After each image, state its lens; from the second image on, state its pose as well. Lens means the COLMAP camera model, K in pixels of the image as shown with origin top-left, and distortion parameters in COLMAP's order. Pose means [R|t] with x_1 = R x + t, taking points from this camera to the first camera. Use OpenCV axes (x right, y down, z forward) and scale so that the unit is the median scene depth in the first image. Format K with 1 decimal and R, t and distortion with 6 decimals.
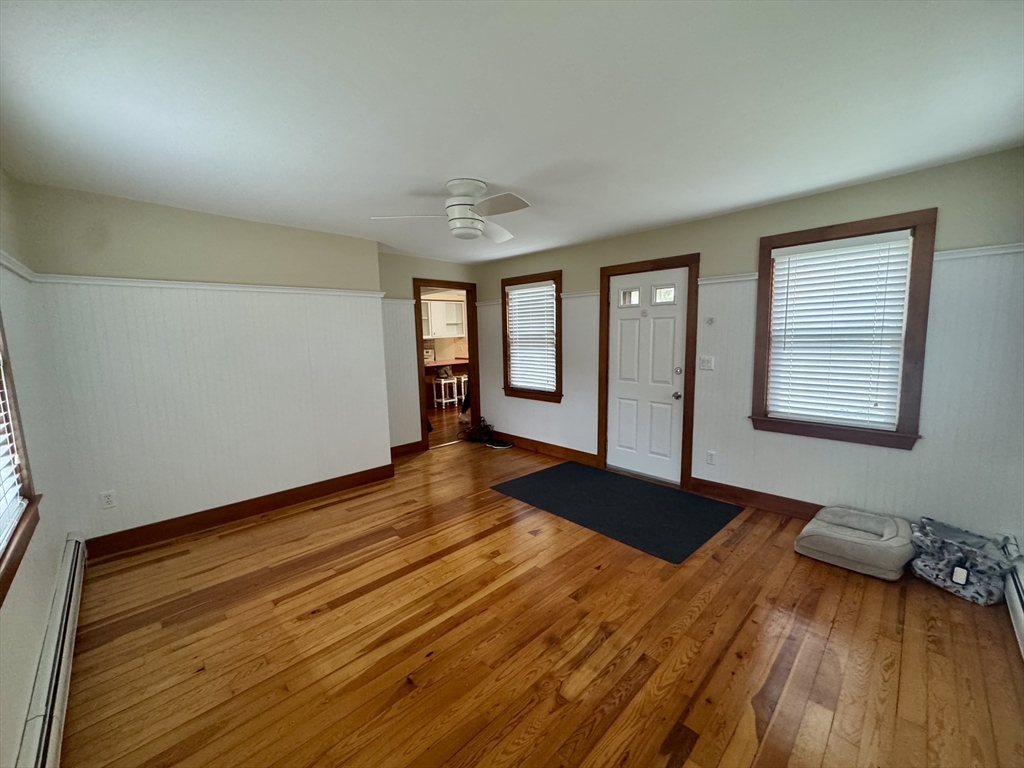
lens RADIAL K [[409.1, 0, 512.2], [0, 409.1, 387.3], [0, 0, 1]] dist [0.000015, 0.001786]
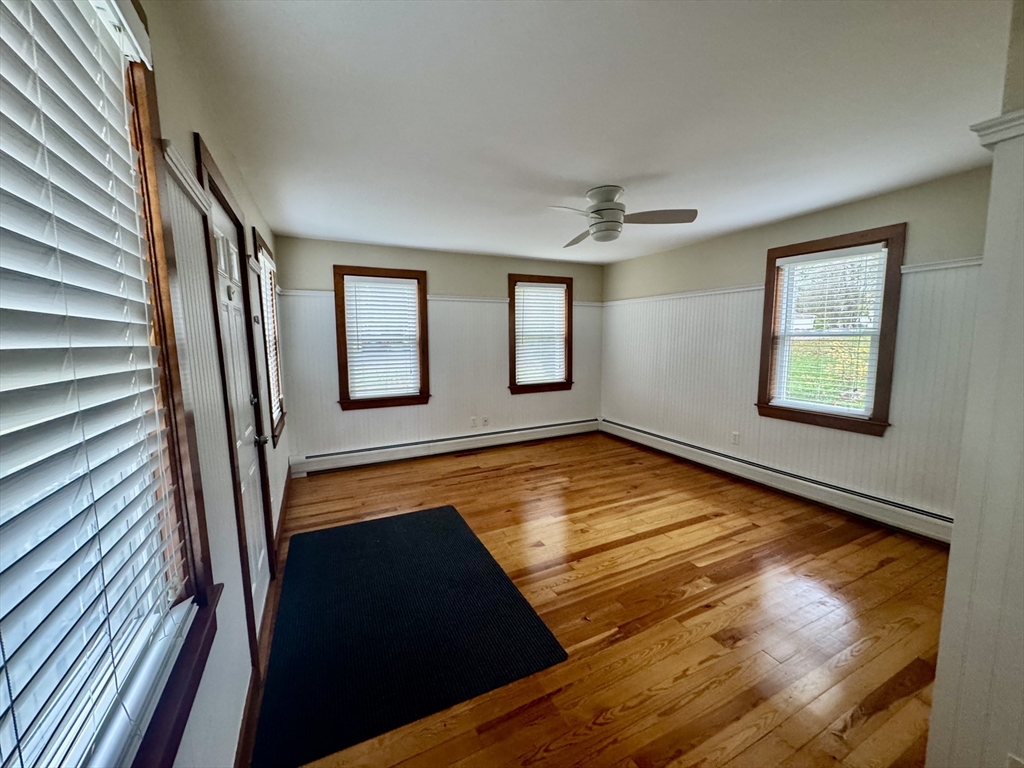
lens RADIAL K [[409.1, 0, 518.4], [0, 409.1, 385.4], [0, 0, 1]] dist [0.000015, 0.001786]
pose [[-0.952368, -0.004667, 0.304916, -0.246863], [0.069535, 0.970219, 0.232036, -0.285374], [-0.296918, 0.242186, -0.923680, 2.388163]]
